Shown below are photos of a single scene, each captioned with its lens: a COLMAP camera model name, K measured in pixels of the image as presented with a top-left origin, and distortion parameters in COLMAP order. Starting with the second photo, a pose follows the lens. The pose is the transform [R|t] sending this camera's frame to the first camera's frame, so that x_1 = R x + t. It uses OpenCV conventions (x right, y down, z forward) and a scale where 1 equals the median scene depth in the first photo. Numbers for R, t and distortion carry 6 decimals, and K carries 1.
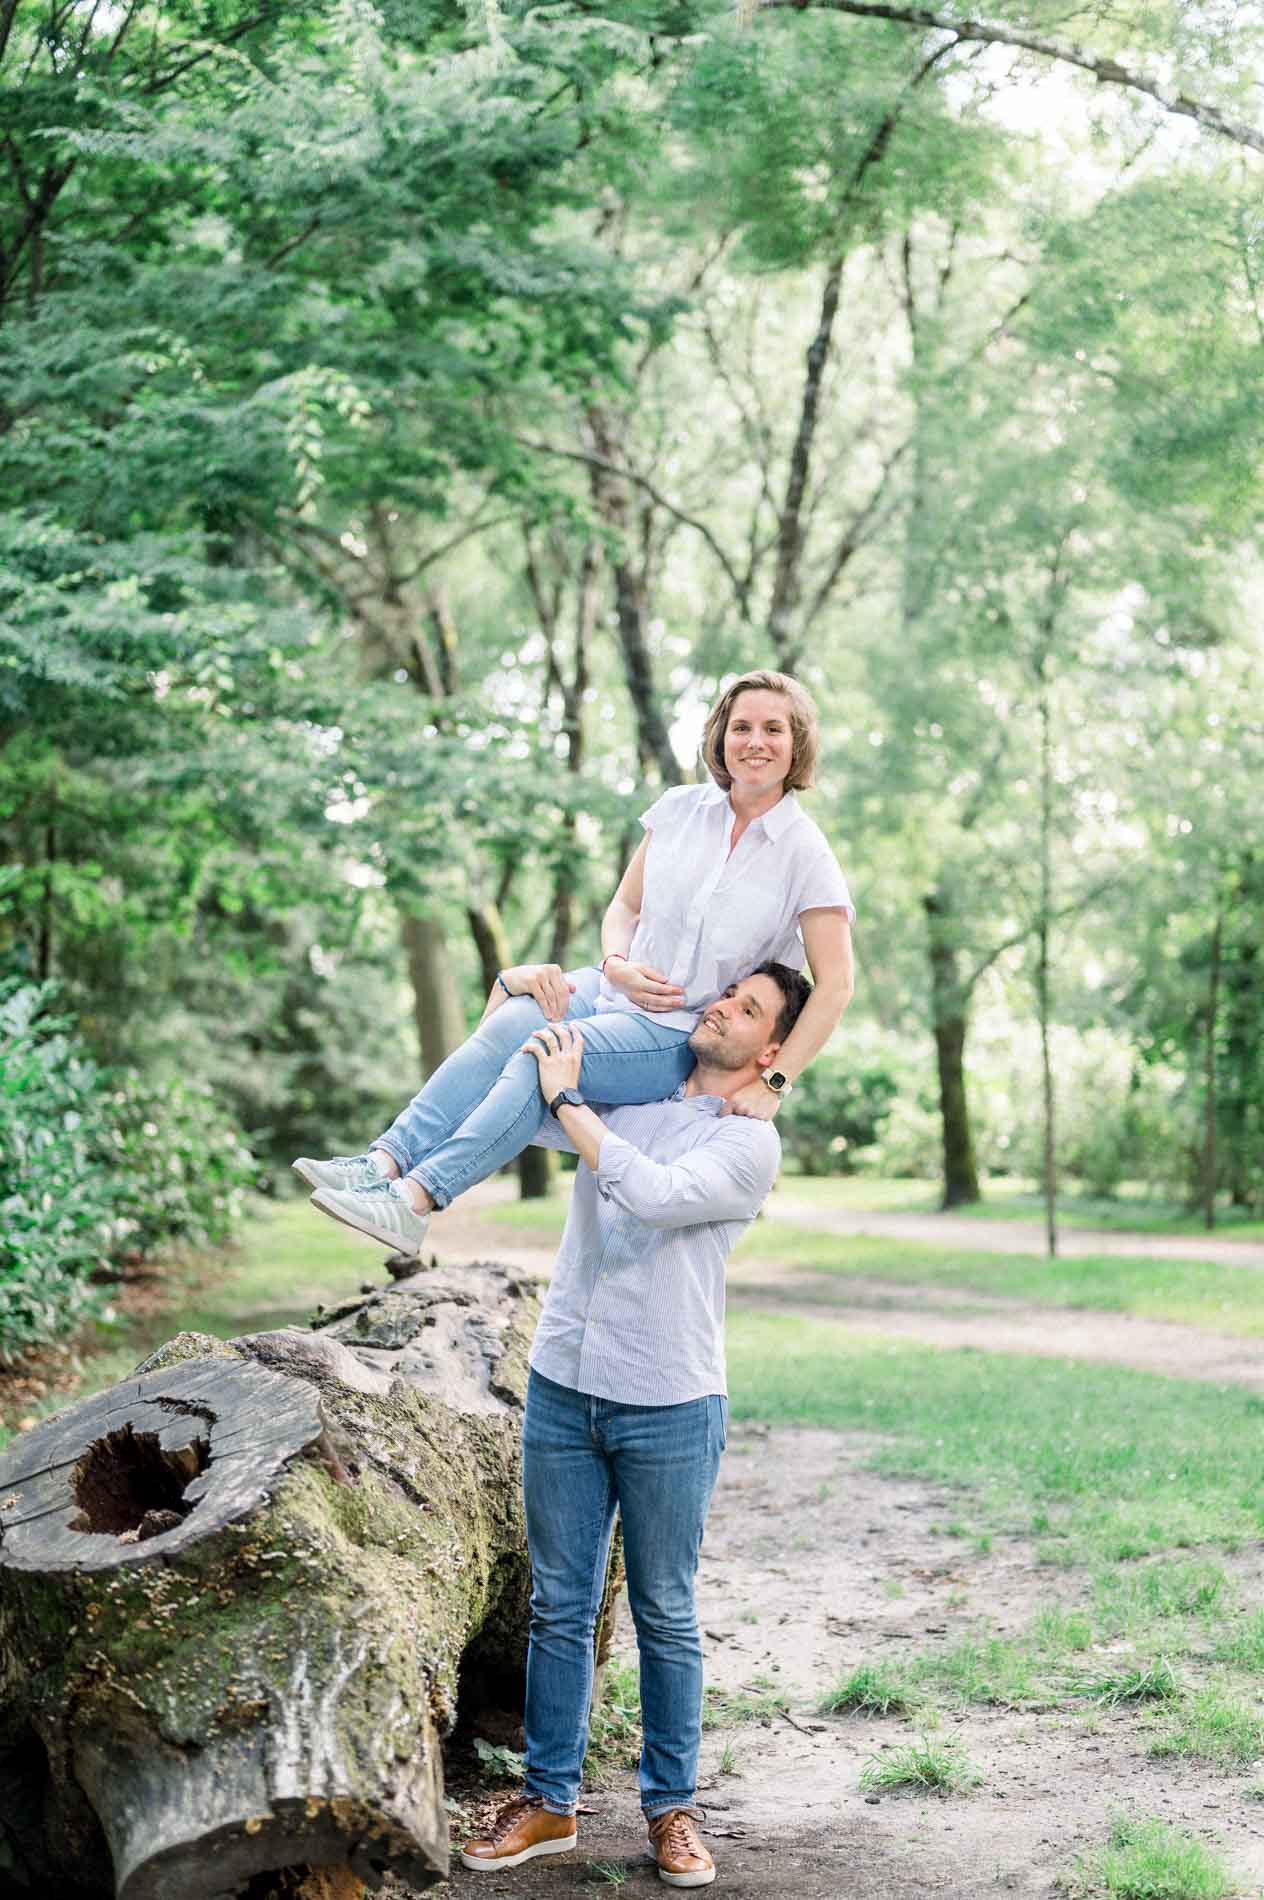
lens RADIAL K [[2659.5, 0, 632.0], [0, 2659.5, 950.0], [0, 0, 1]] dist [0.009386, -0.028623]
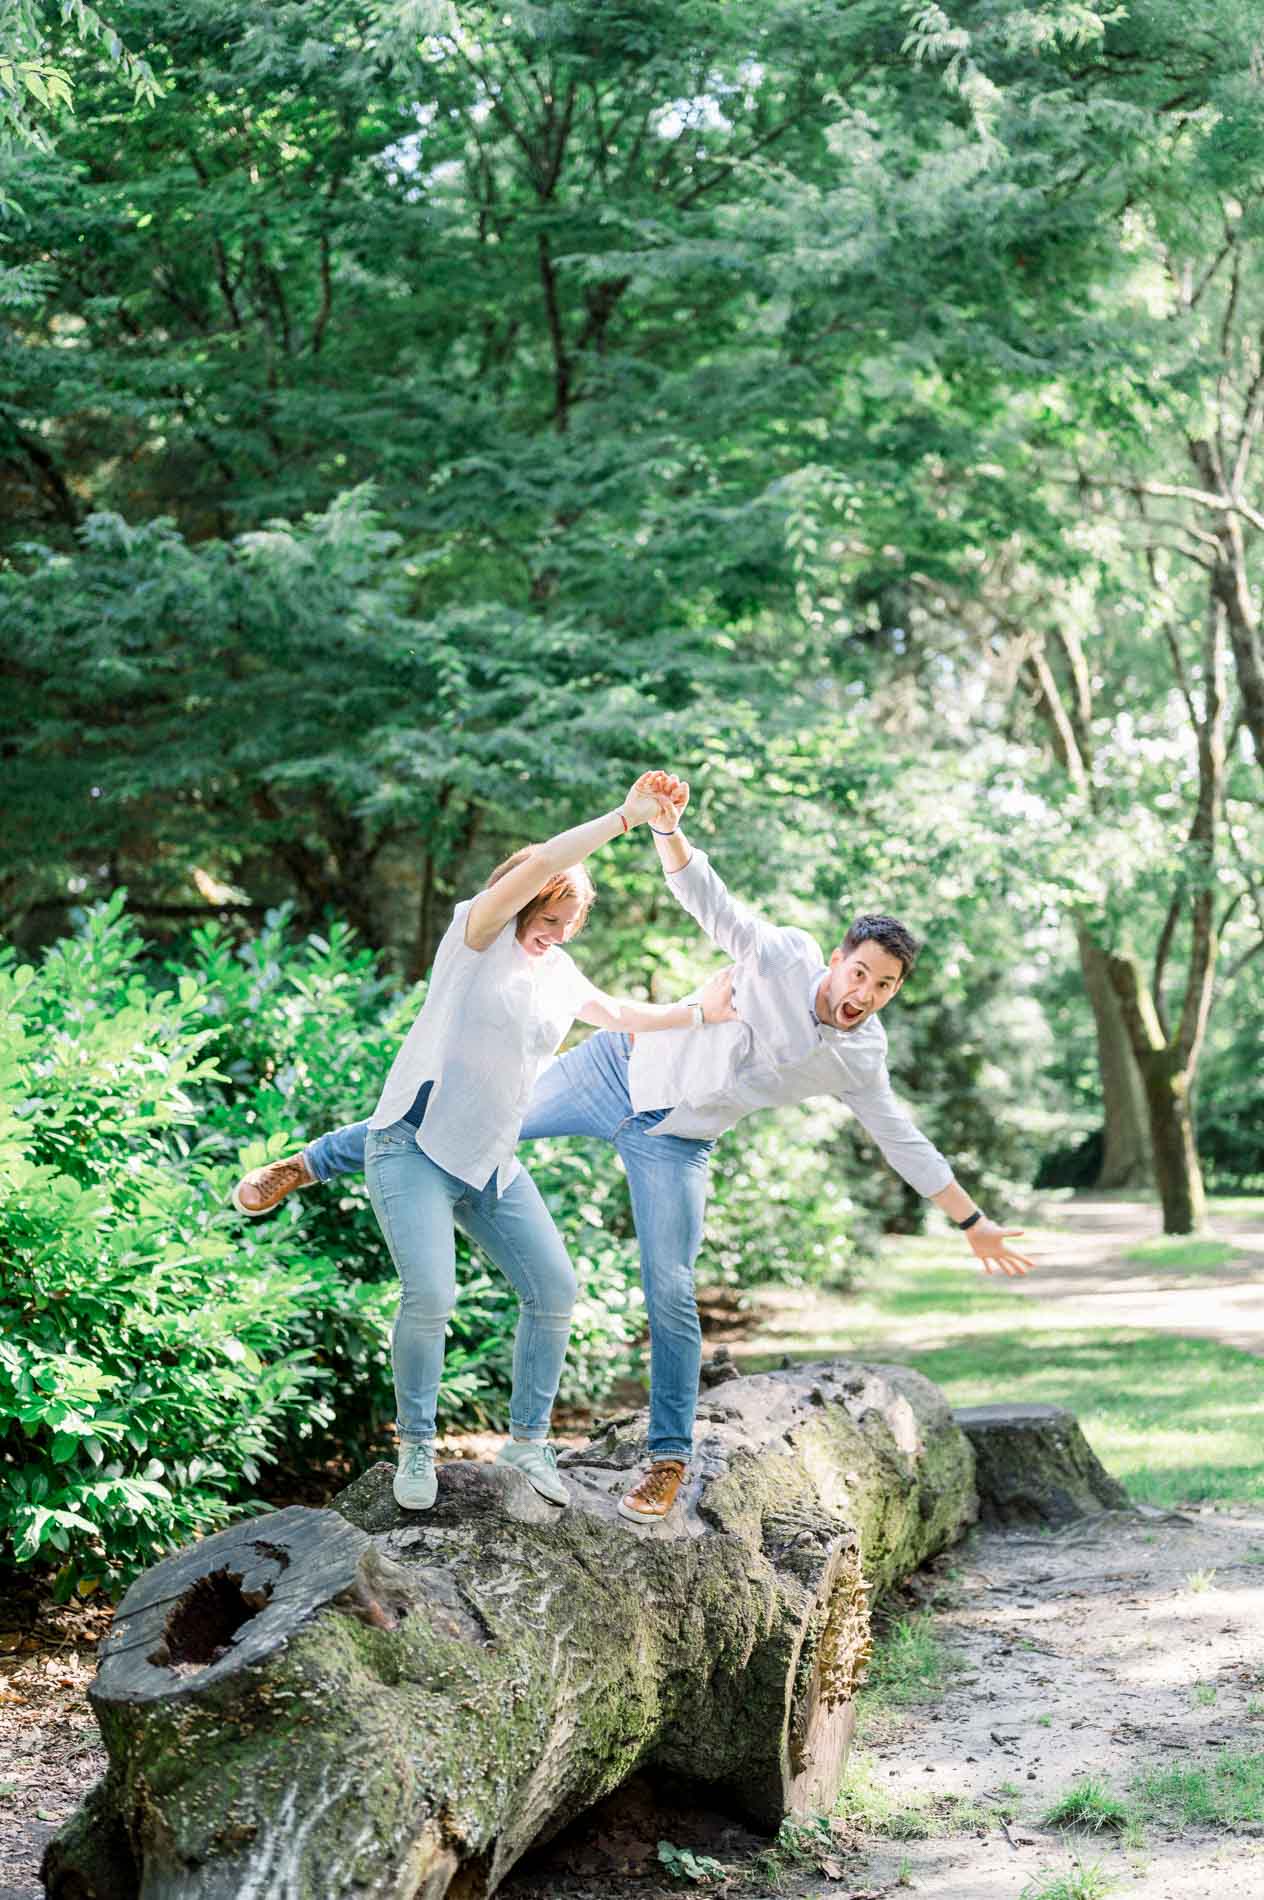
lens RADIAL K [[2634.0, 0, 681.4], [0, 2634.0, 912.1], [0, 0, 1]] dist [0.028023, -0.065942]
pose [[0.975896, -0.027183, -0.216535, 0.269644], [0.020798, 0.999281, -0.031715, -0.066498], [0.217242, 0.026447, 0.975760, -0.081612]]
